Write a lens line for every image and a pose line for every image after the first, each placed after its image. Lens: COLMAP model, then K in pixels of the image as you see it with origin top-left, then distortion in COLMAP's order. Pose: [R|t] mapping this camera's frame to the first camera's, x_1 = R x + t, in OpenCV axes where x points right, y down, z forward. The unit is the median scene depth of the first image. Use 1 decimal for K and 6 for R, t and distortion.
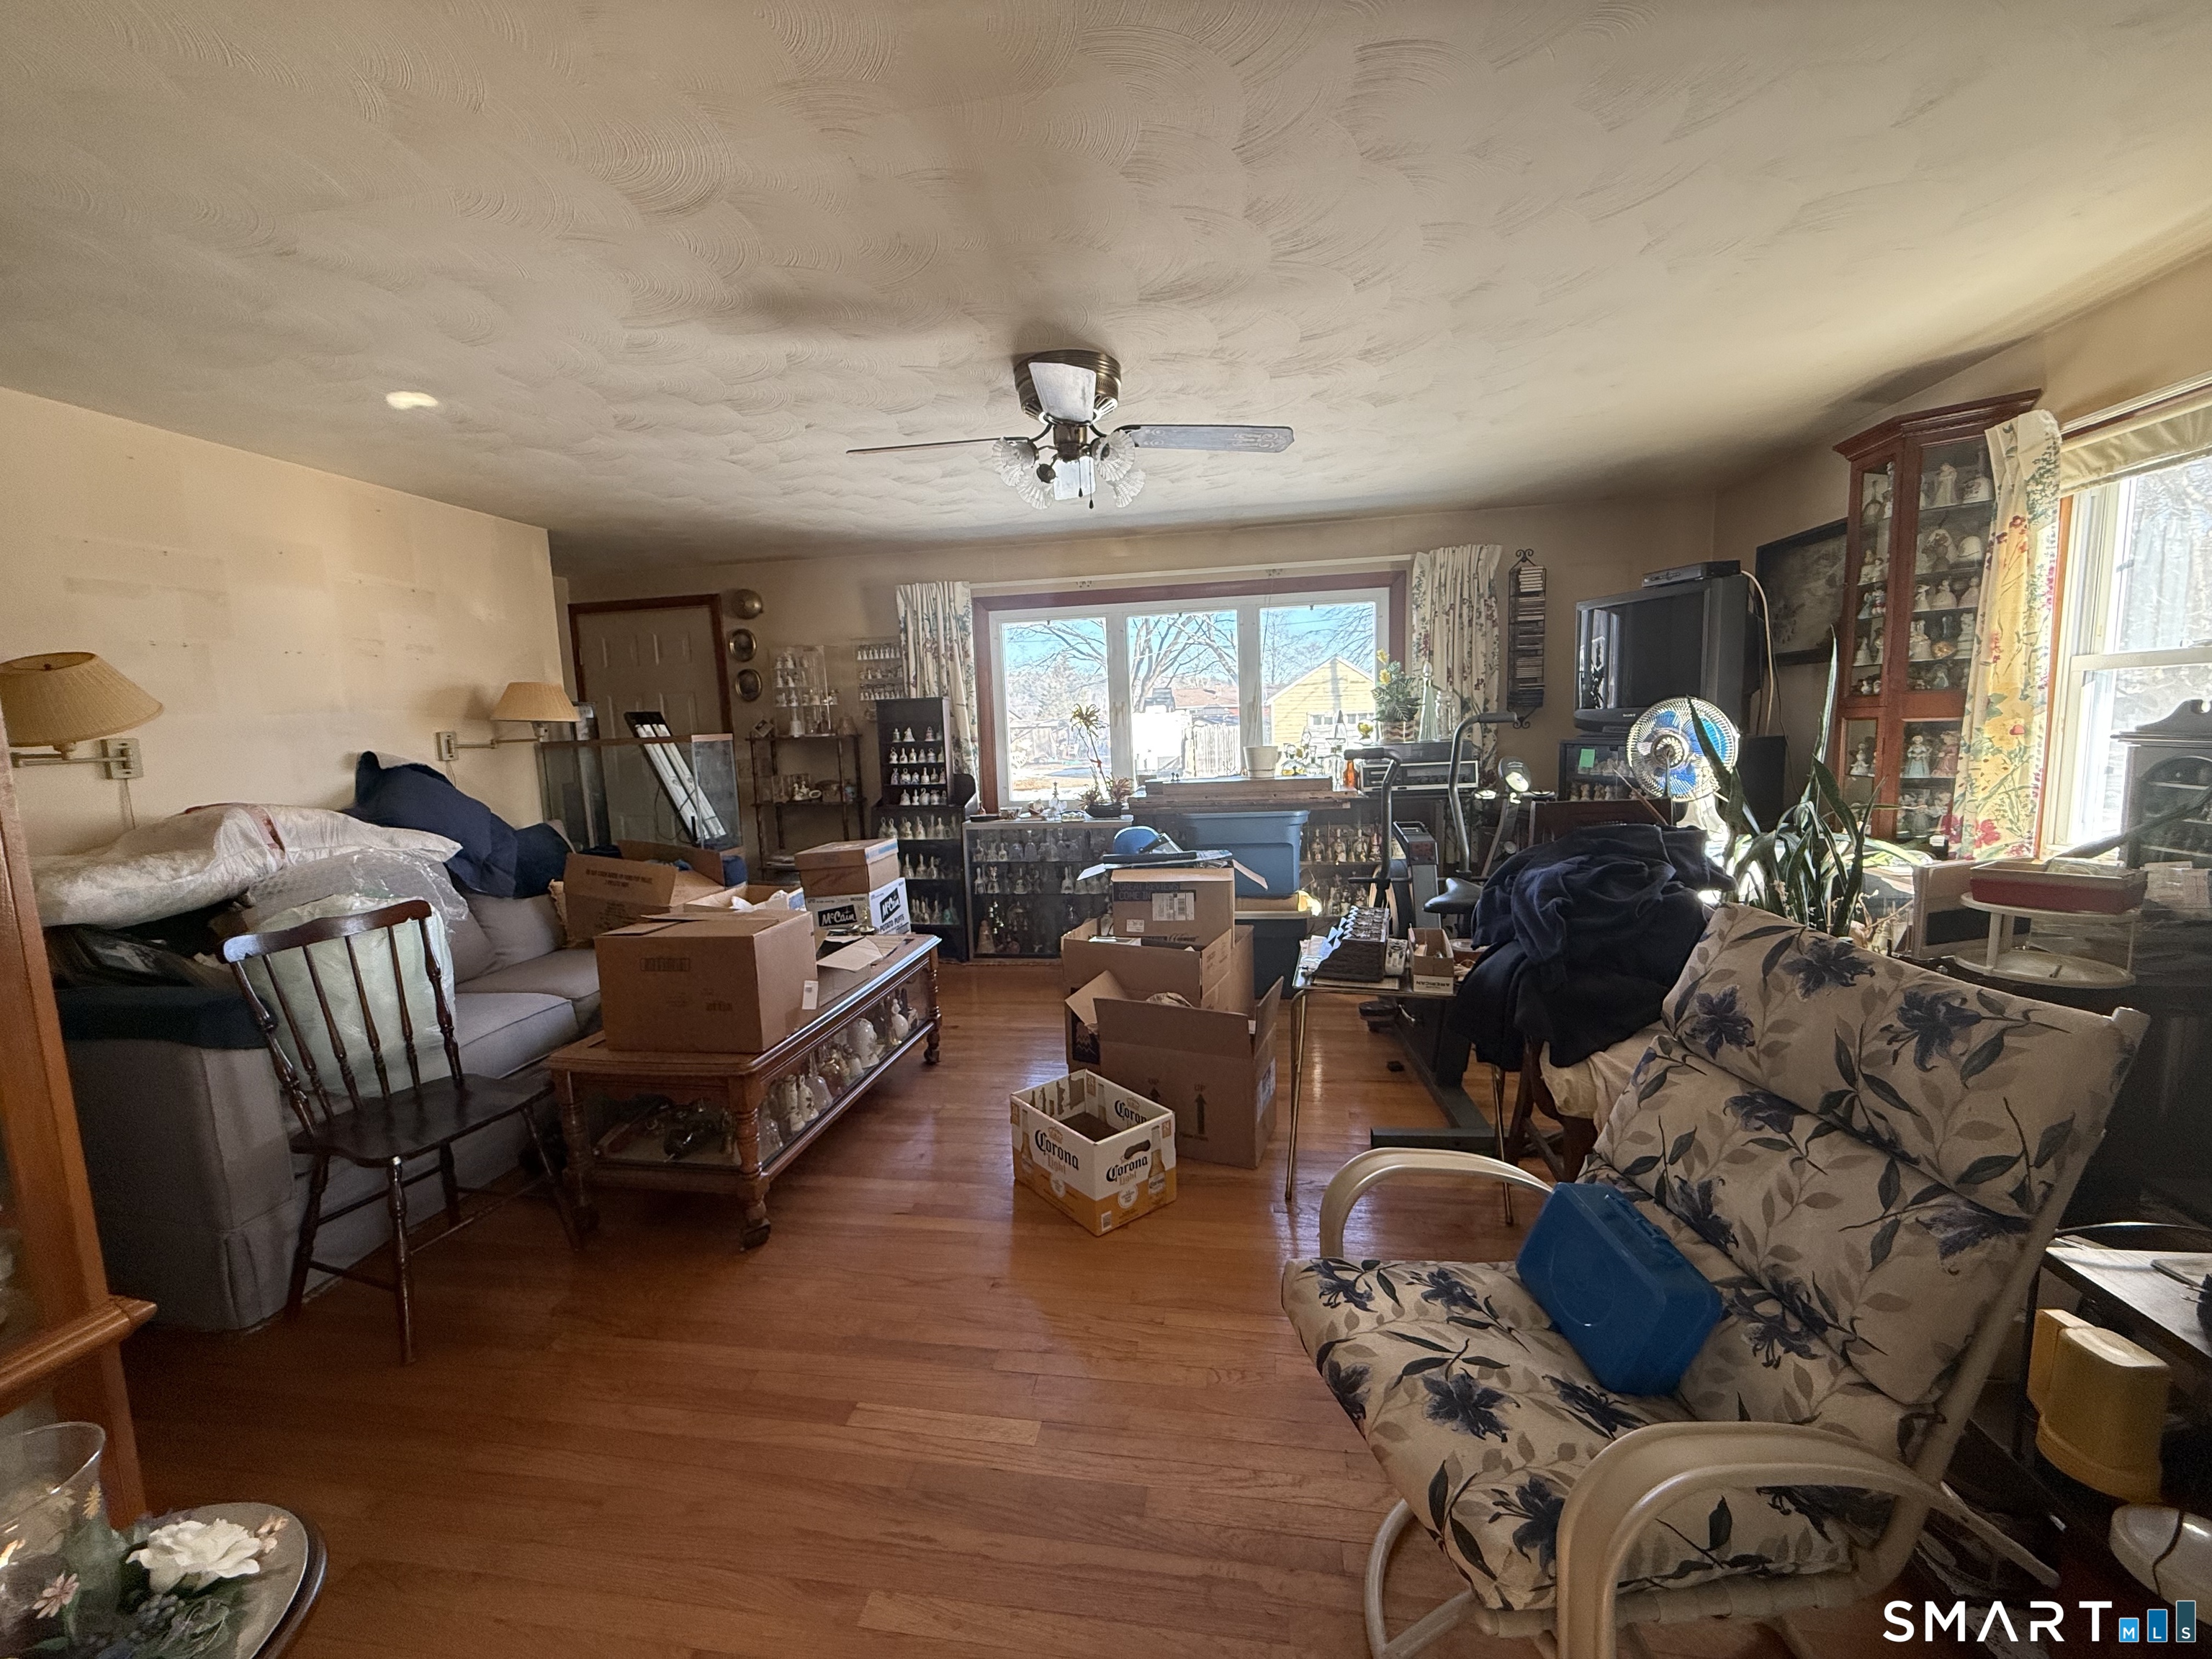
lens RADIAL K [[880.0, 0, 1103.3], [0, 880.0, 830.6], [0, 0, 1]] dist [0.002334, -0.000332]
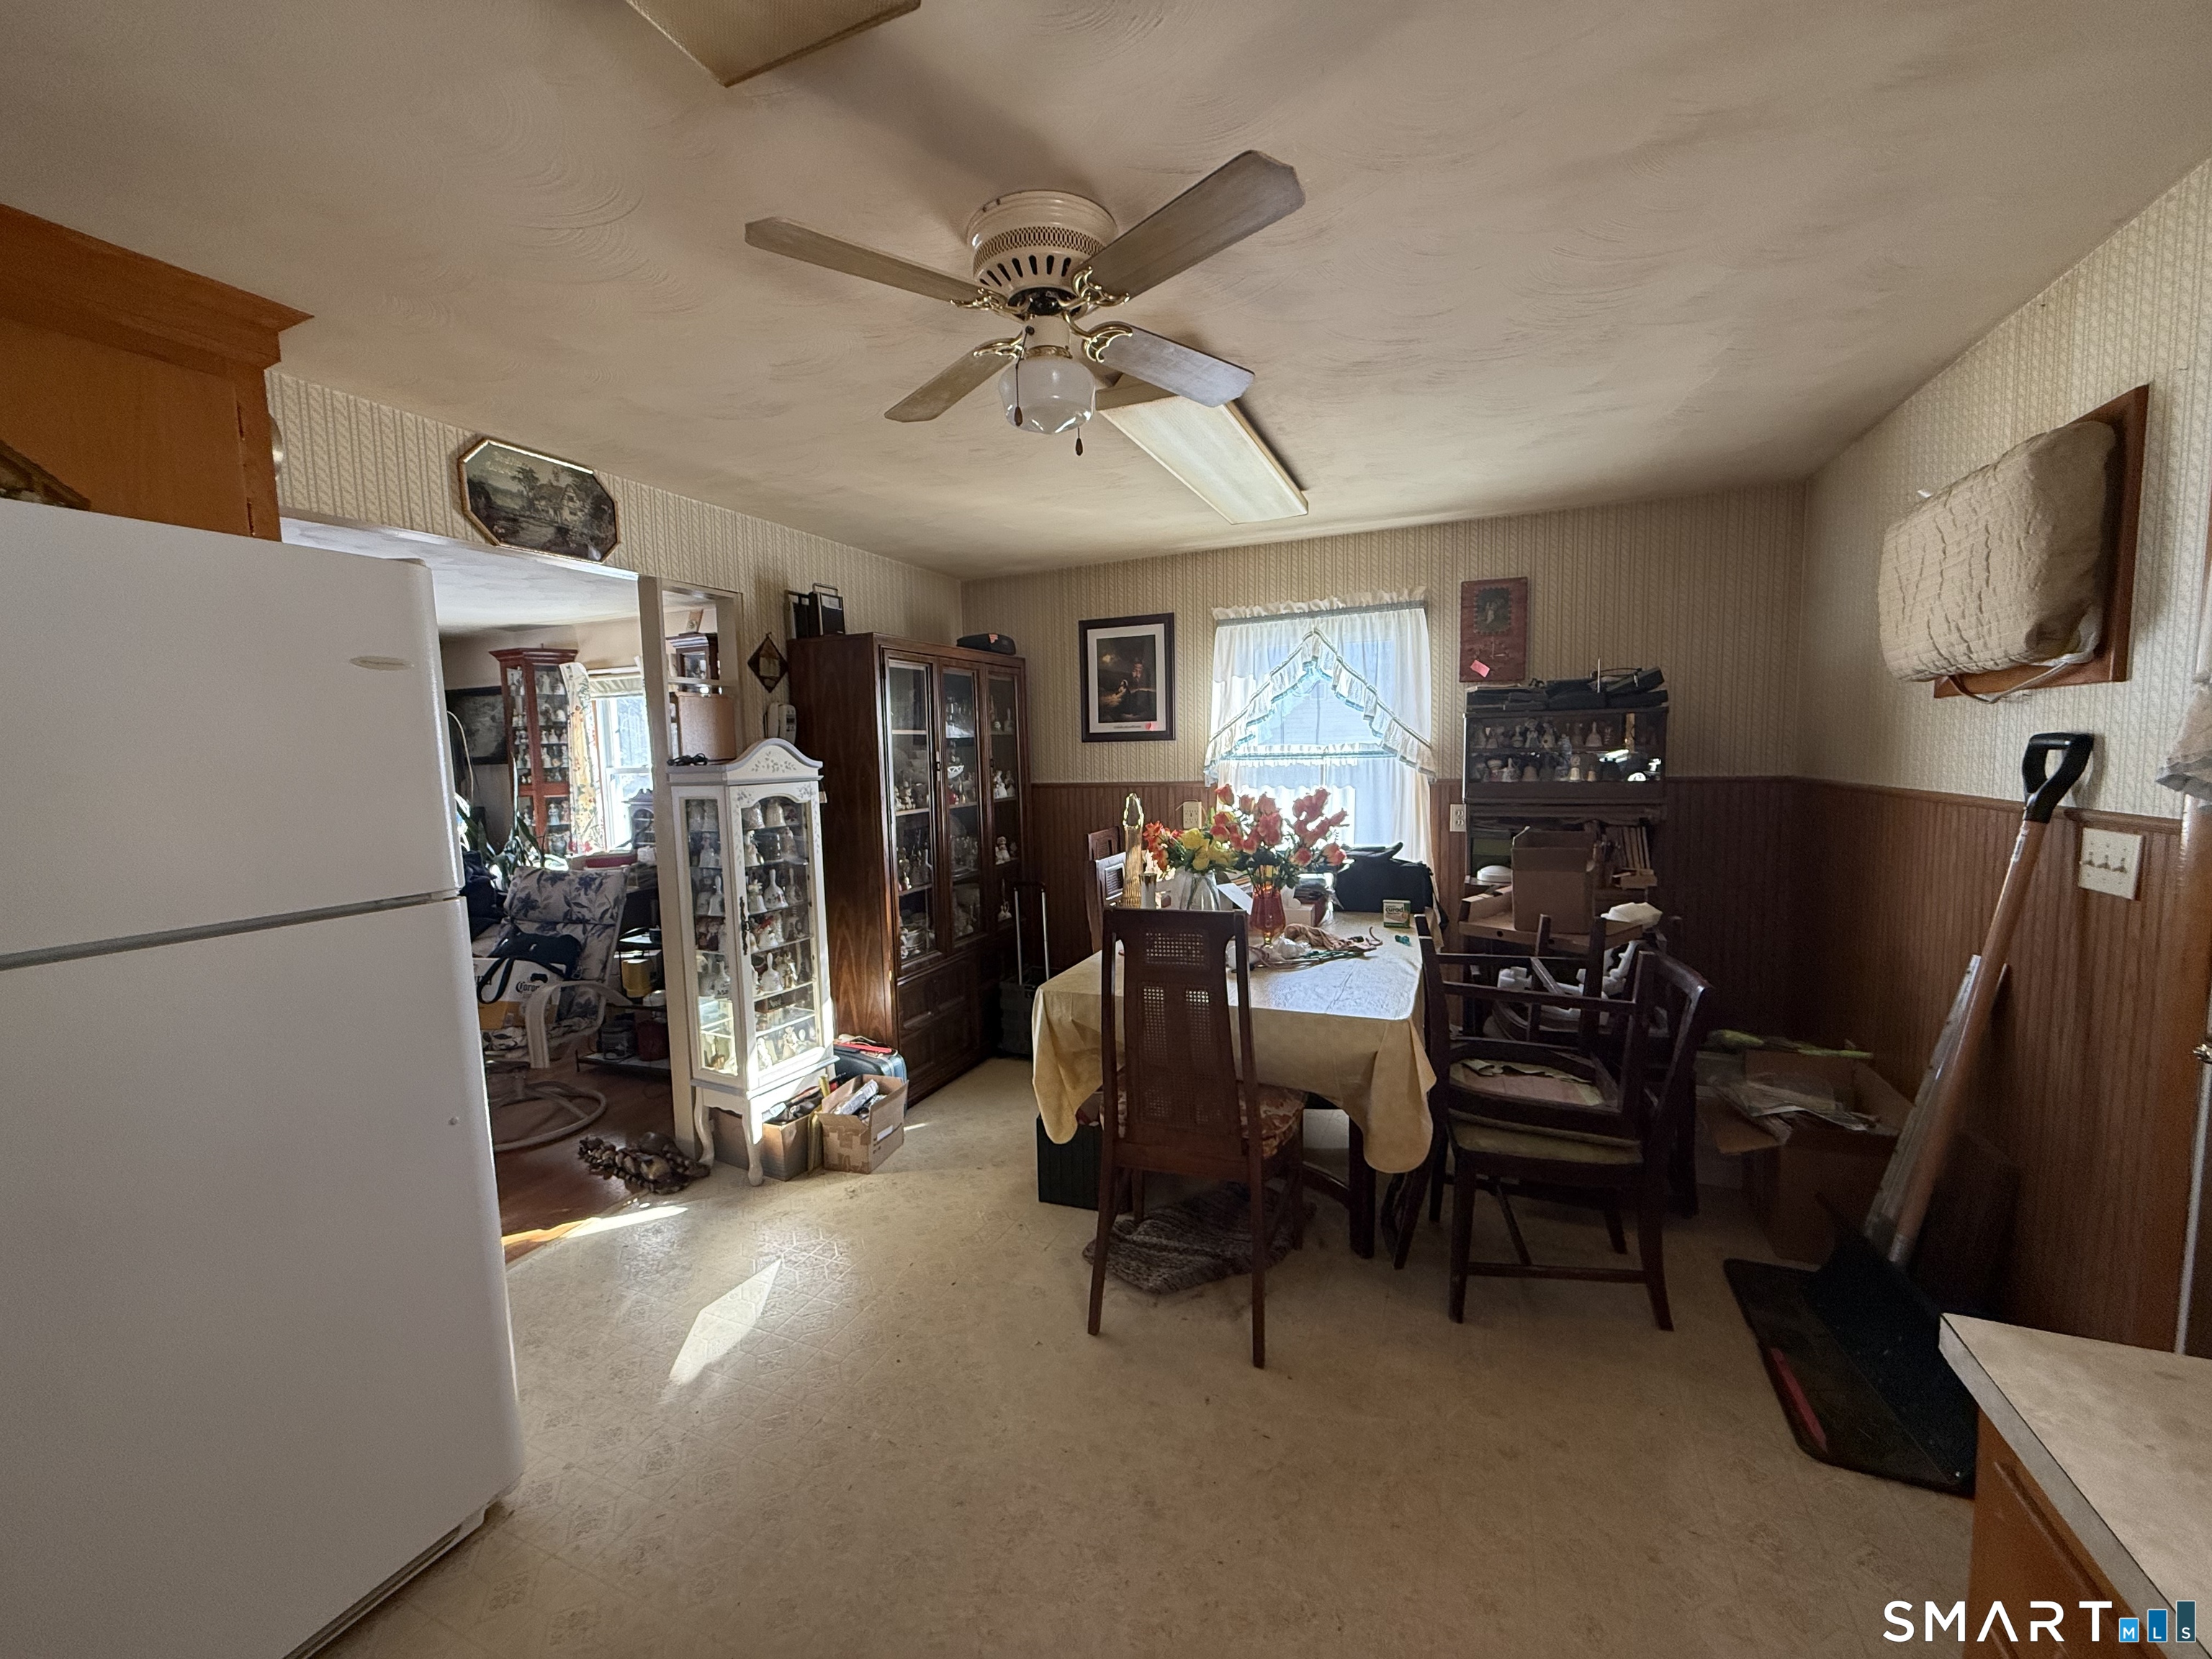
lens RADIAL K [[880.0, 0, 1102.8], [0, 880.0, 830.0], [0, 0, 1]] dist [0.002334, -0.000332]
pose [[0.238495, -0.055176, 0.969575, -0.539860], [0.134943, 0.990582, 0.023178, 0.054245], [-0.961723, 0.125310, 0.243695, -0.512540]]
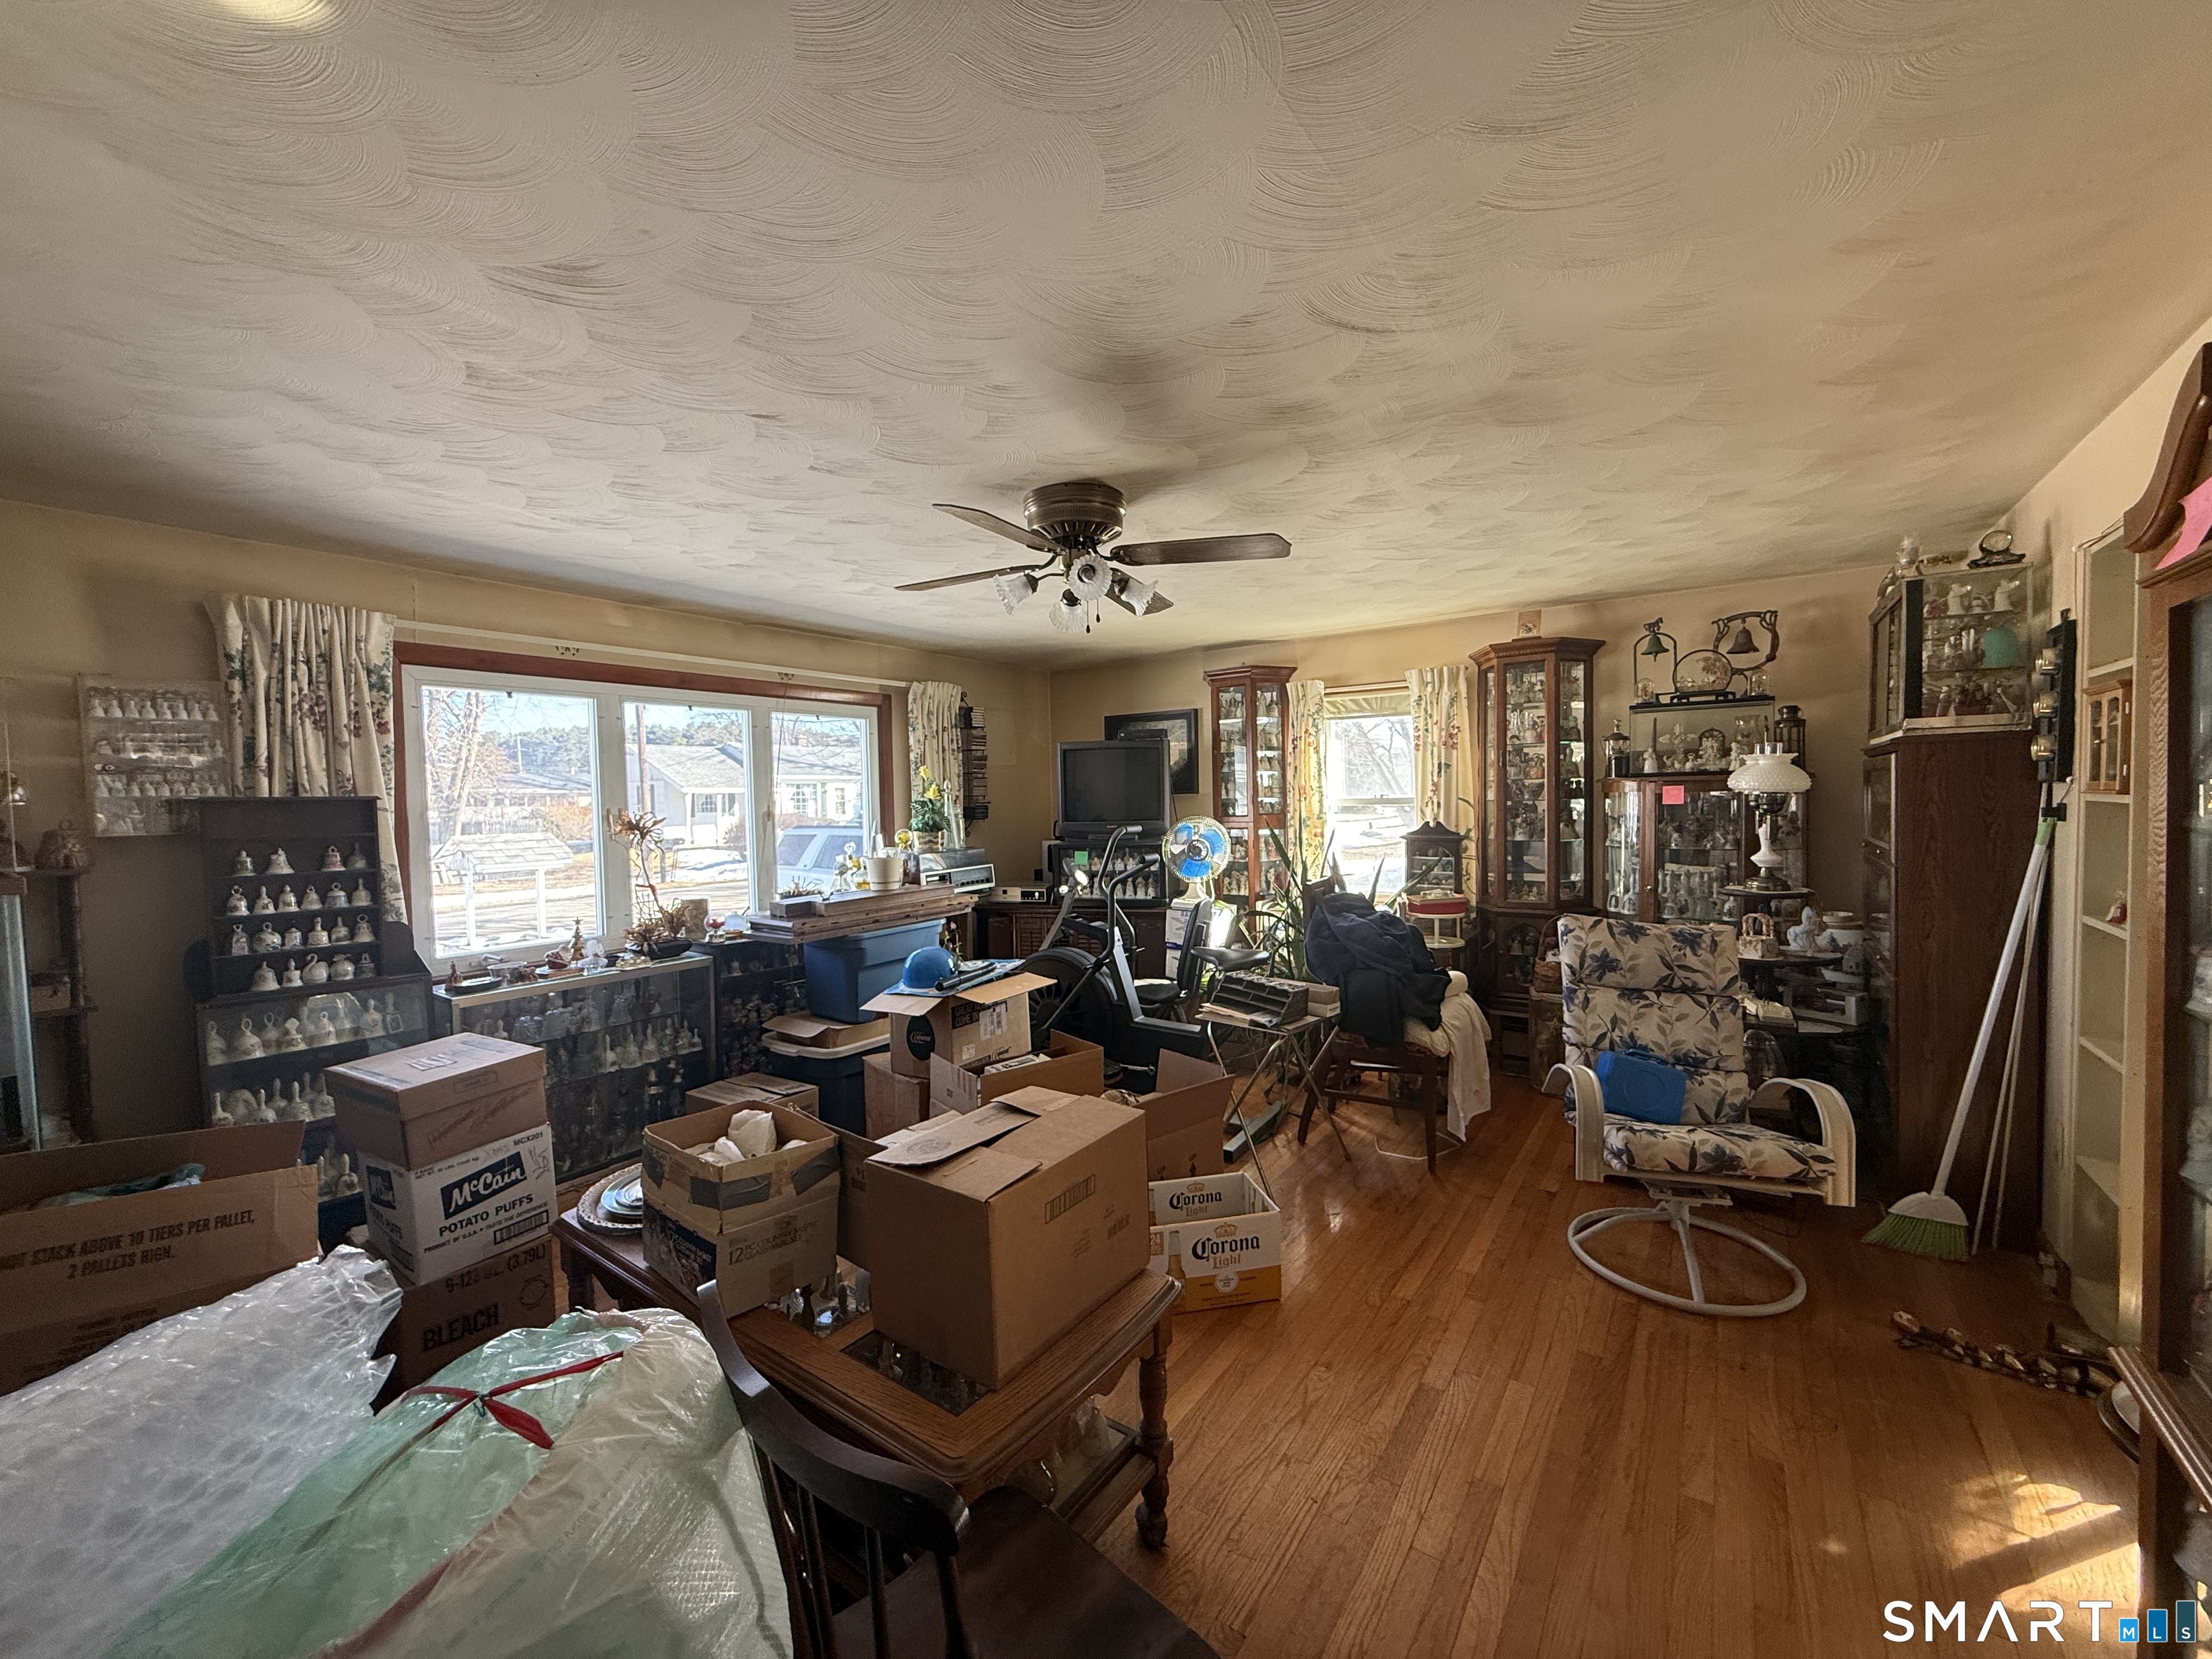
lens RADIAL K [[880.0, 0, 1102.4], [0, 880.0, 832.9], [0, 0, 1]] dist [0.002334, -0.000332]
pose [[0.436336, -0.007998, 0.899748, -0.627092], [0.114176, 0.992369, -0.046549, -0.052932], [-0.892510, 0.123041, 0.433920, 0.372190]]
